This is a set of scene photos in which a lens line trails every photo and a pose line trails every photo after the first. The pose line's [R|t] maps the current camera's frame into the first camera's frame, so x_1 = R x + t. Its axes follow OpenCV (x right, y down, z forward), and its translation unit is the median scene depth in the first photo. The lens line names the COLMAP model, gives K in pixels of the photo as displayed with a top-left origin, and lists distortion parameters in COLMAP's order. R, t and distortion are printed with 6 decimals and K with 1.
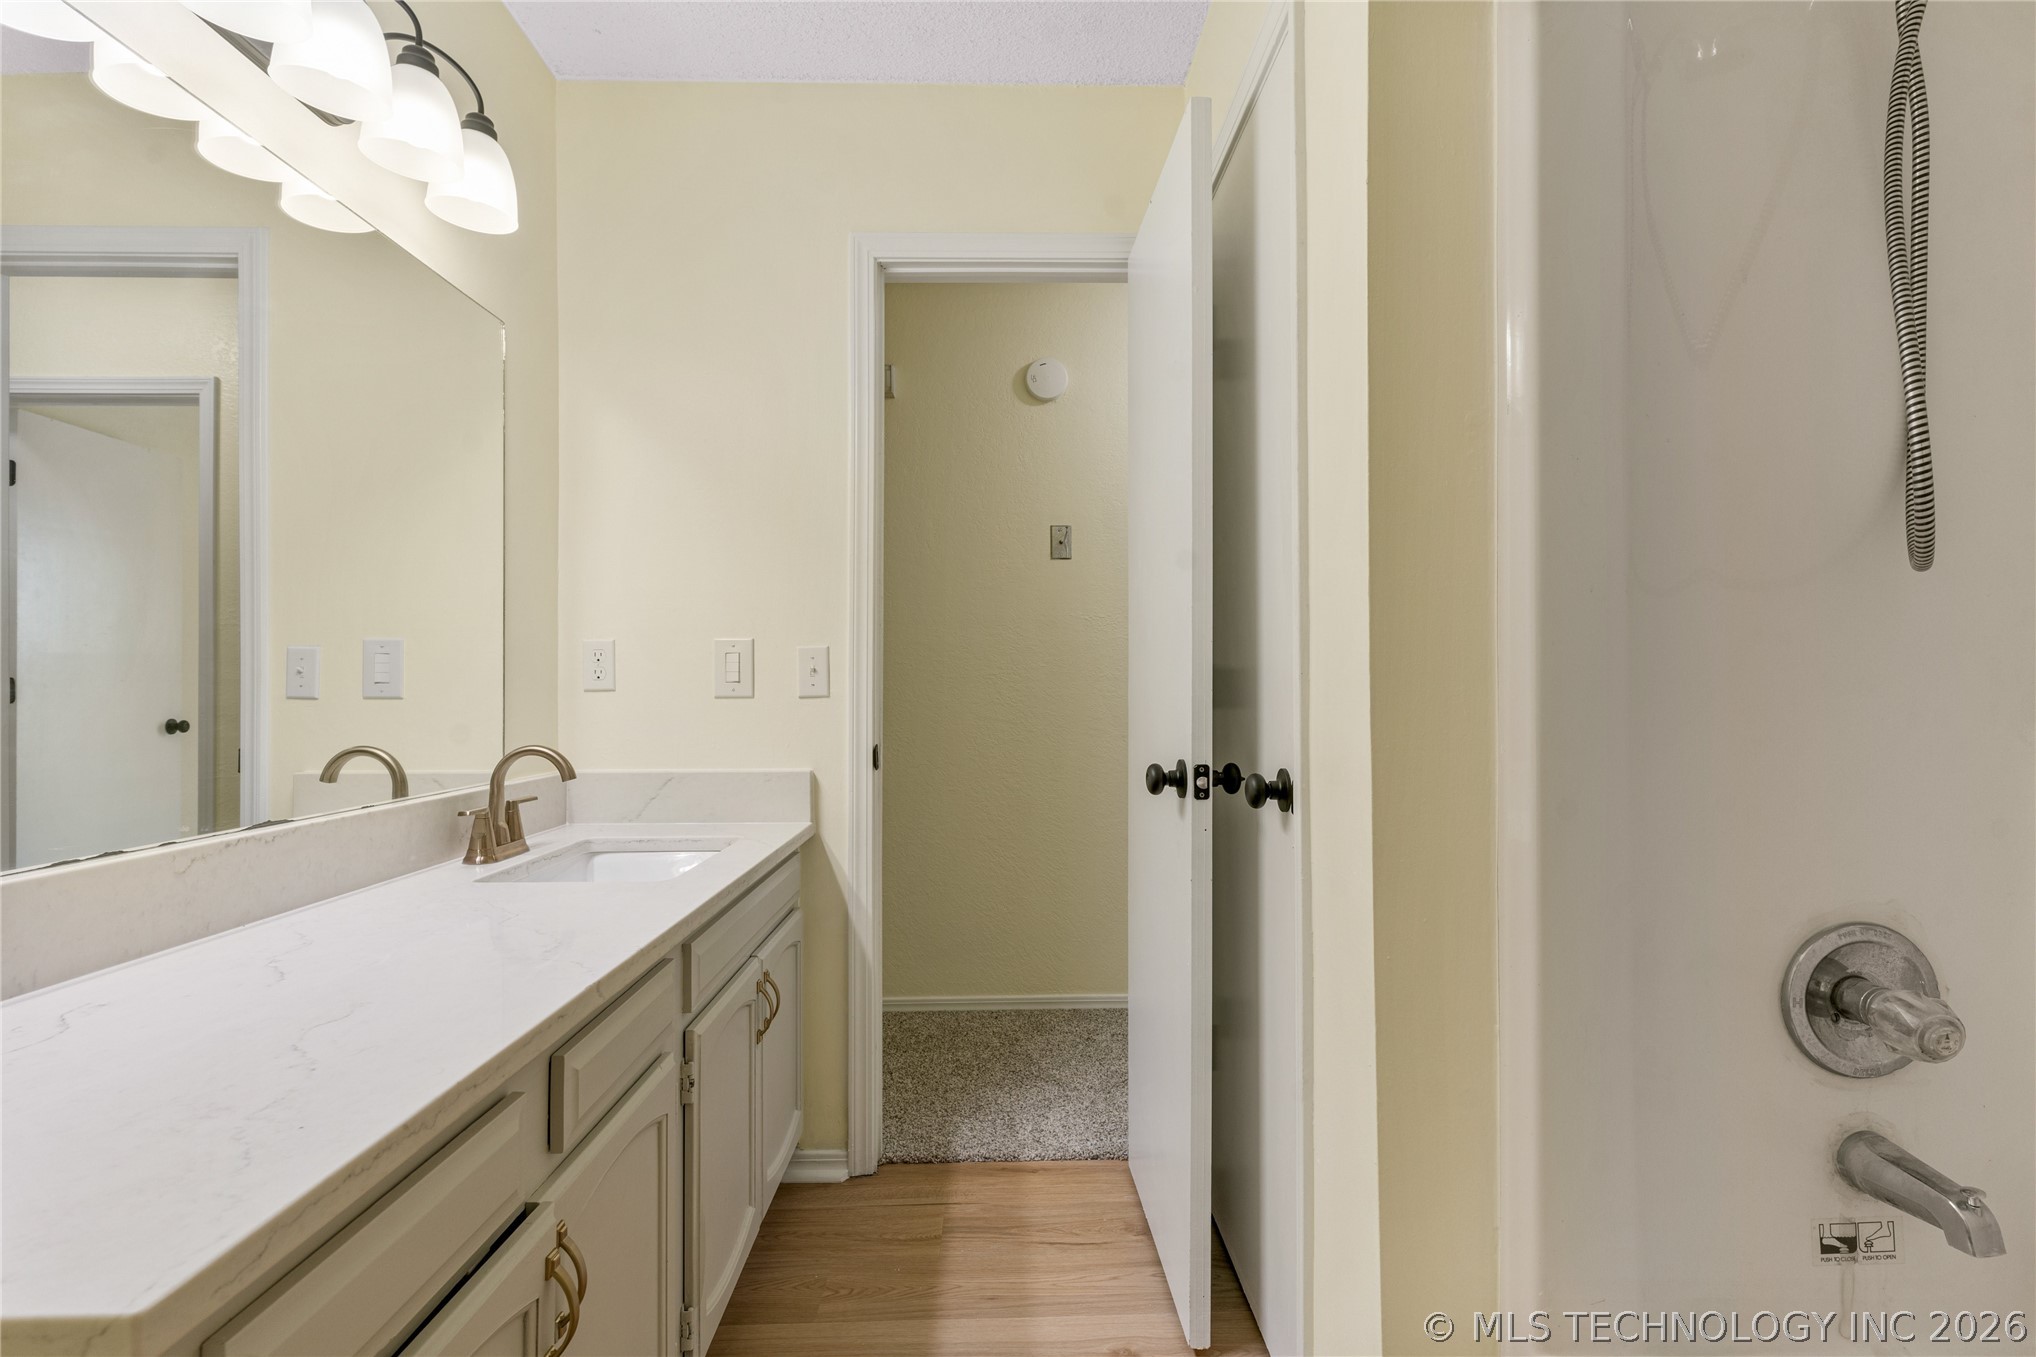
lens RADIAL K [[974.6, 0, 1018.5], [0, 974.6, 678.0], [0, 0, 1]] dist [0.001845, -0.000174]
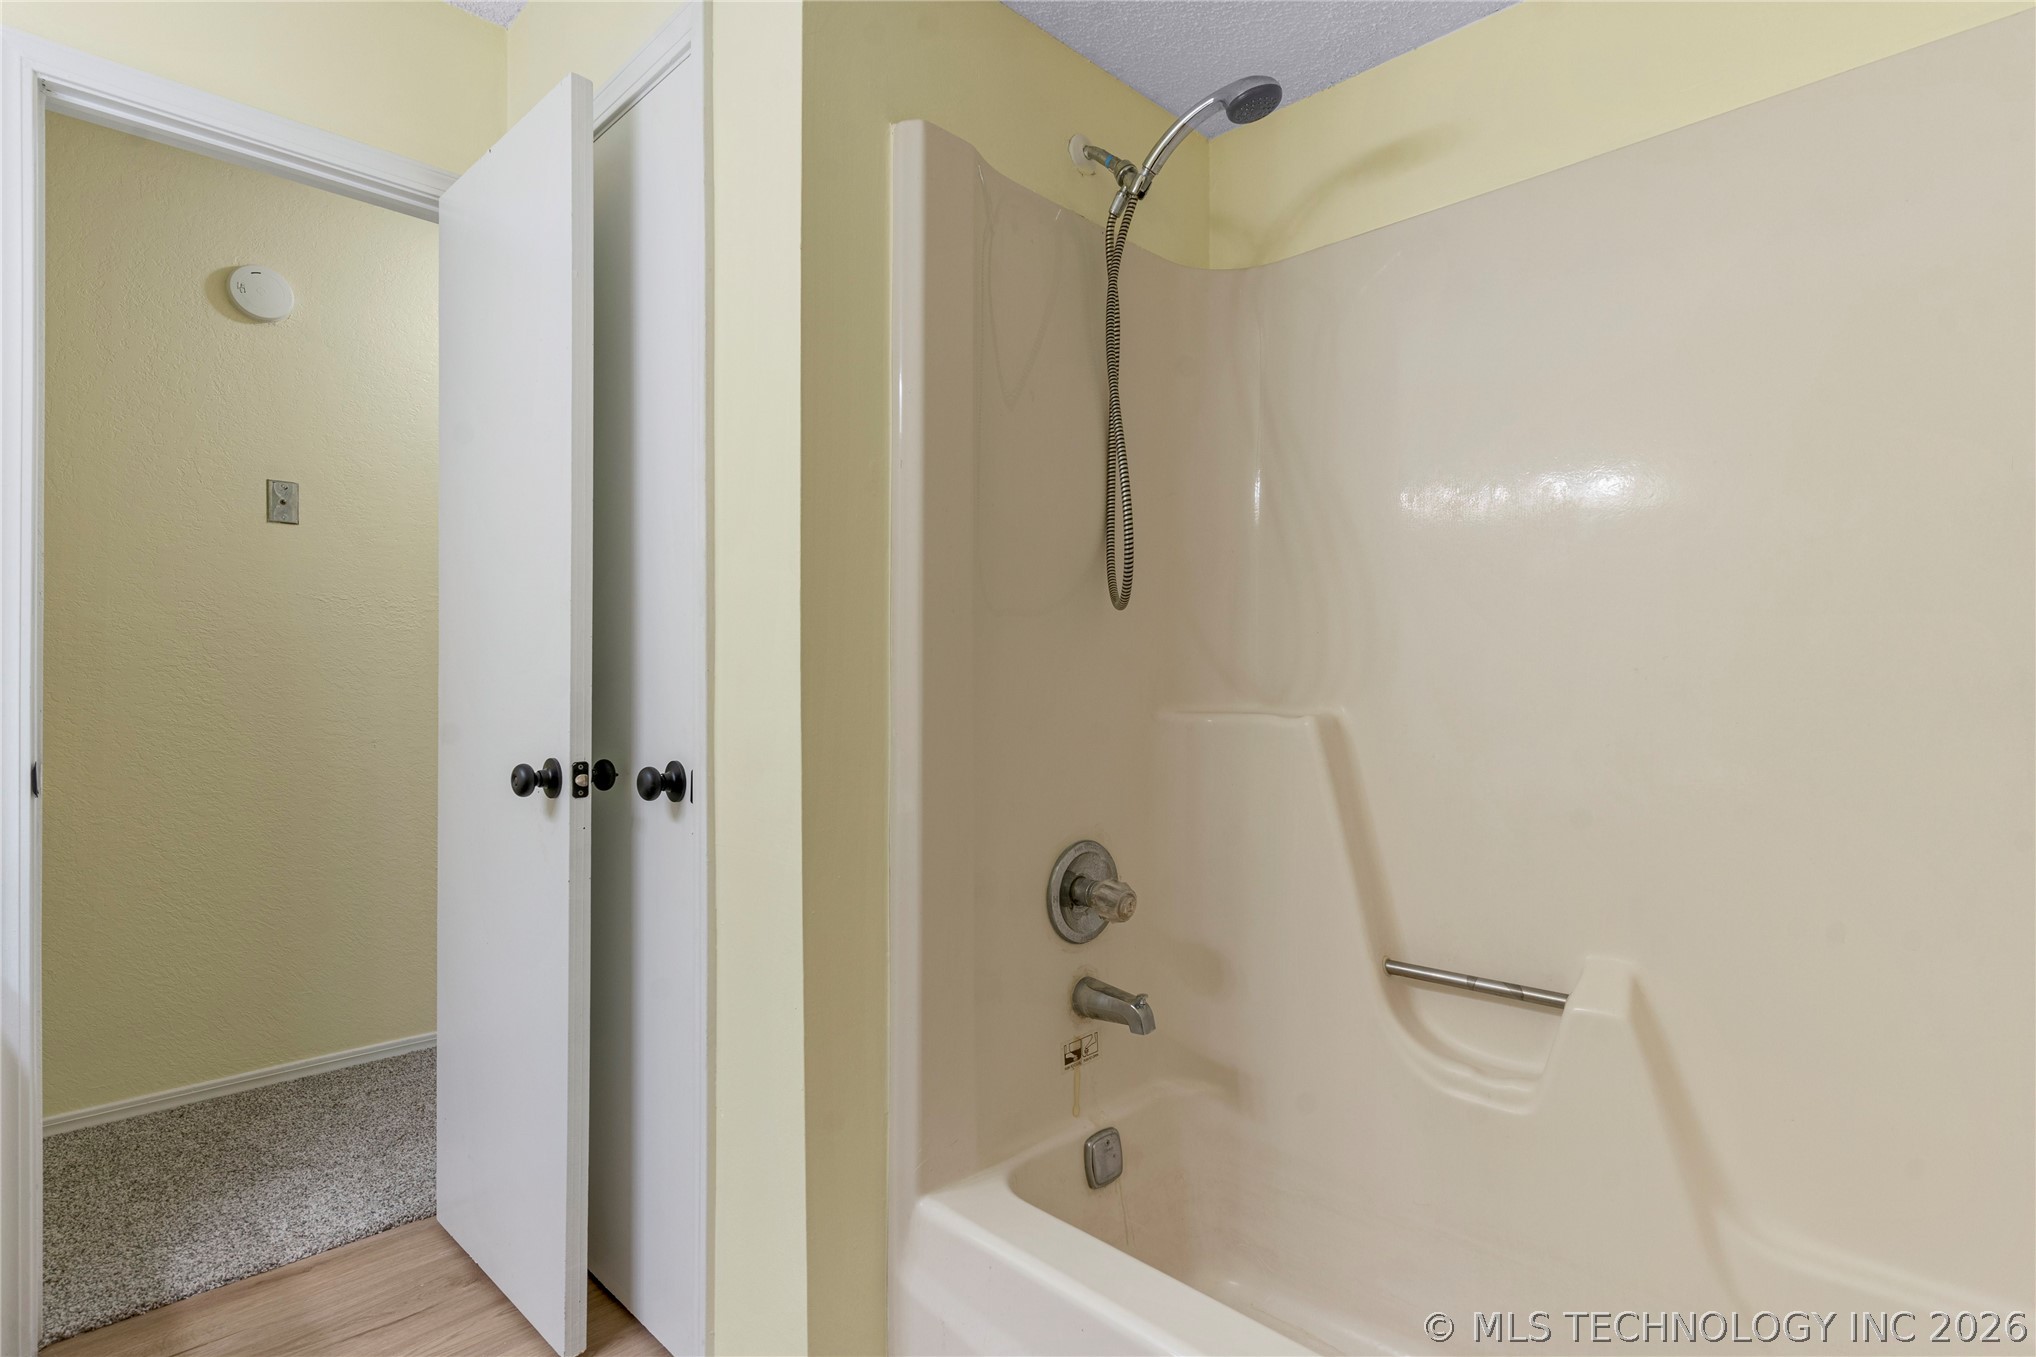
lens RADIAL K [[974.6, 0, 1037.5], [0, 974.6, 686.0], [0, 0, 1]] dist [0.001845, -0.000174]
pose [[0.718758, 0.003784, 0.695250, -0.126649], [-0.010786, 0.999926, 0.005708, 0.001402], [-0.695177, -0.011602, 0.718745, -0.017402]]
